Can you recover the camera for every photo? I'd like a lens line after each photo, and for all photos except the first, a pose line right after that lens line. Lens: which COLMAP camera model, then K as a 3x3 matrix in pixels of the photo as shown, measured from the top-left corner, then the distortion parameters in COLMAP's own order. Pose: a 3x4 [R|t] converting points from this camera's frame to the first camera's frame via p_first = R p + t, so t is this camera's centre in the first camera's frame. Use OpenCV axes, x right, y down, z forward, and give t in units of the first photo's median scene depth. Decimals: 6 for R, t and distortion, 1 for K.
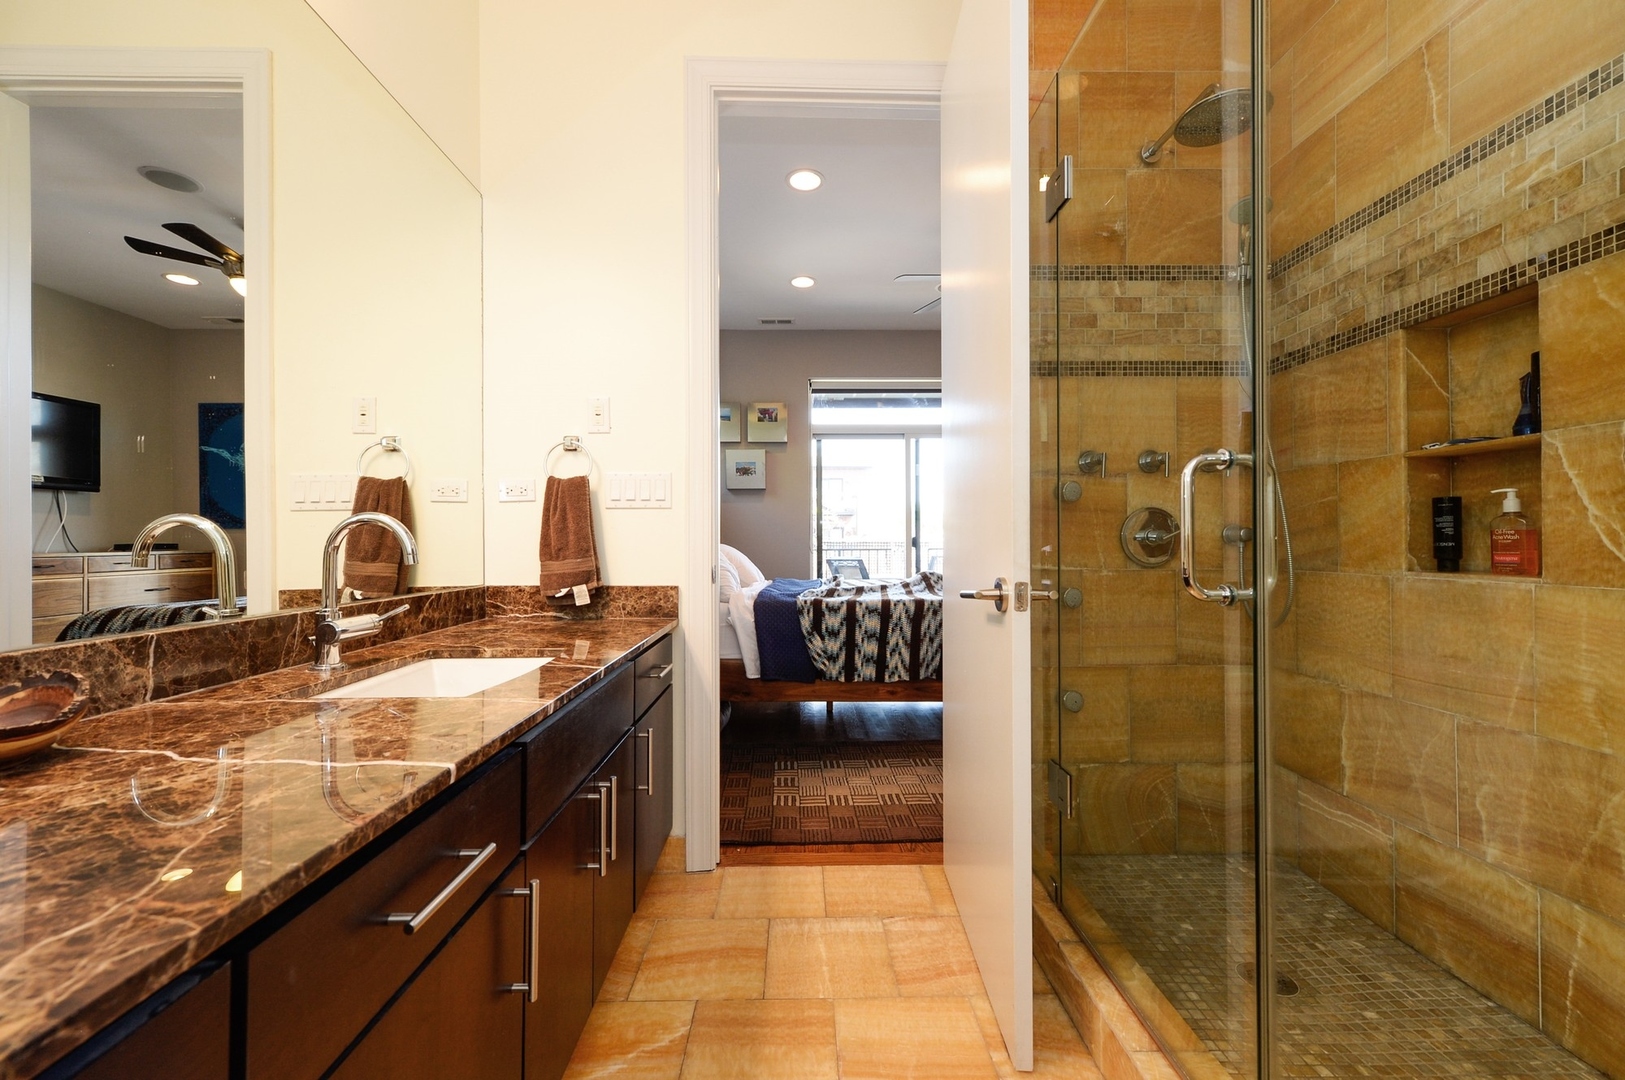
lens RADIAL K [[629.7, 0, 812.8], [0, 629.7, 540.0], [0, 0, 1]] dist [0.002446, 0.000108]
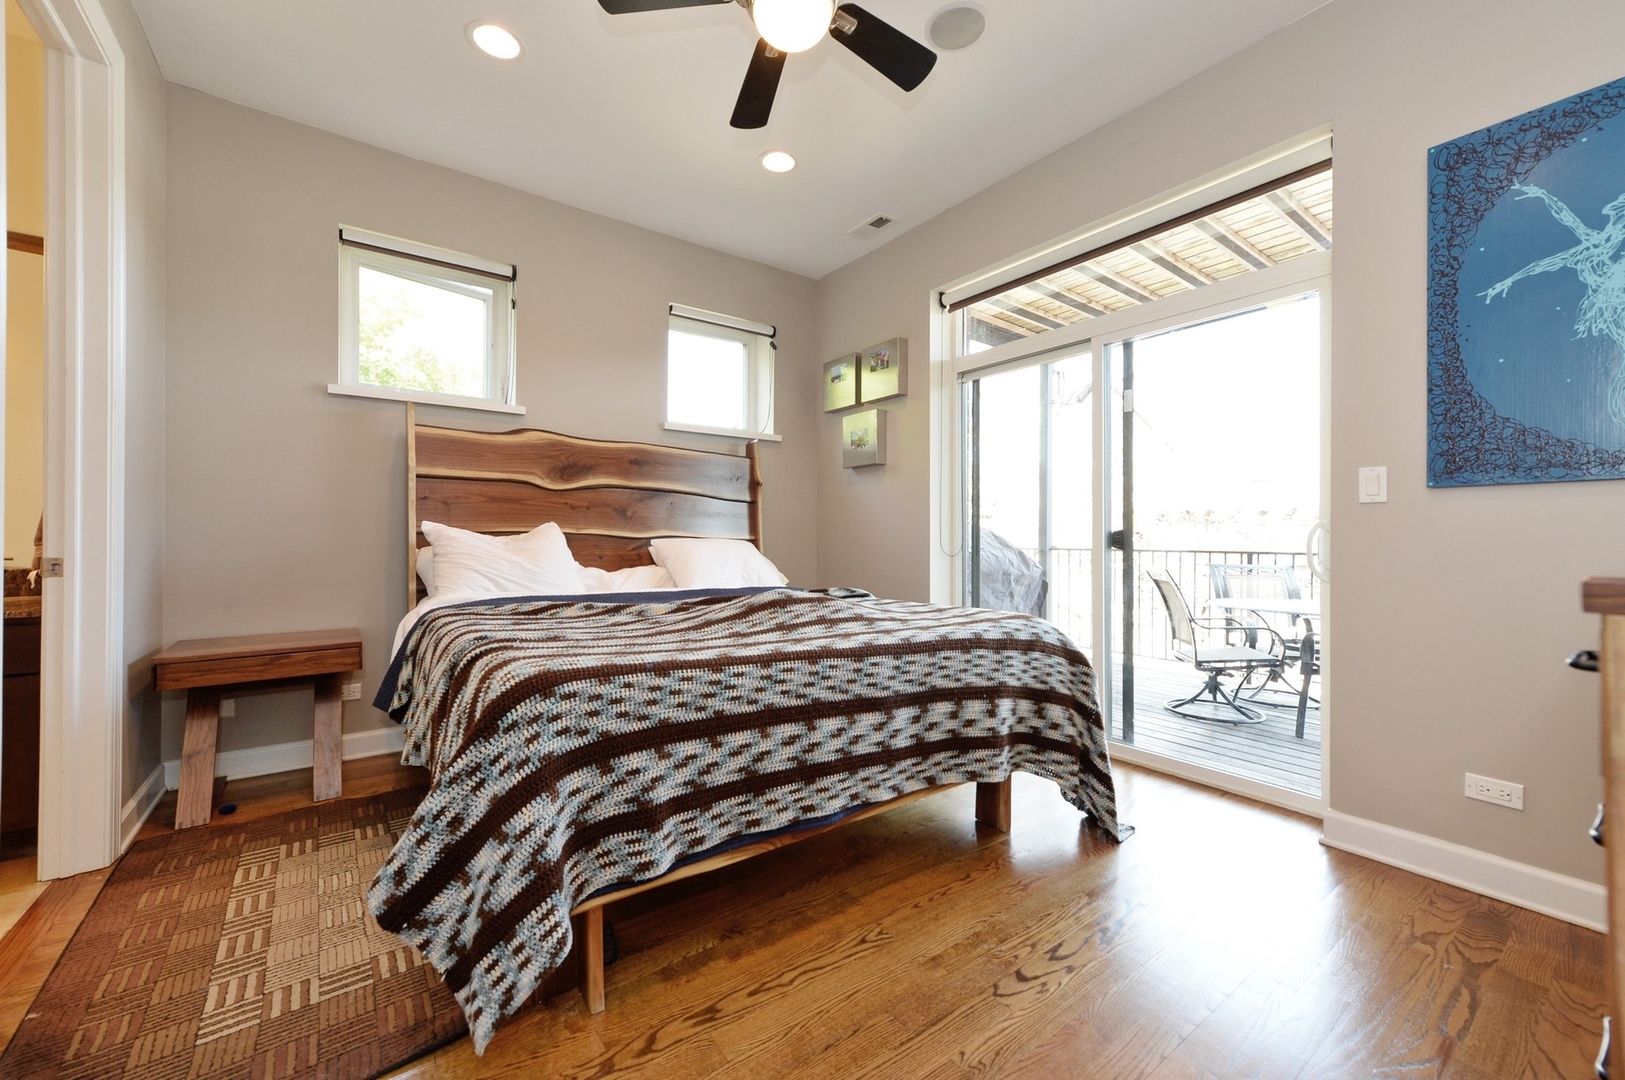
lens RADIAL K [[629.7, 0, 810.2], [0, 629.7, 540.3], [0, 0, 1]] dist [0.002446, 0.000108]
pose [[0.570640, 0.006496, -0.821175, 1.902692], [-0.004042, 0.999979, 0.005102, 0.006523], [0.821190, 0.000407, 0.570654, 2.094956]]
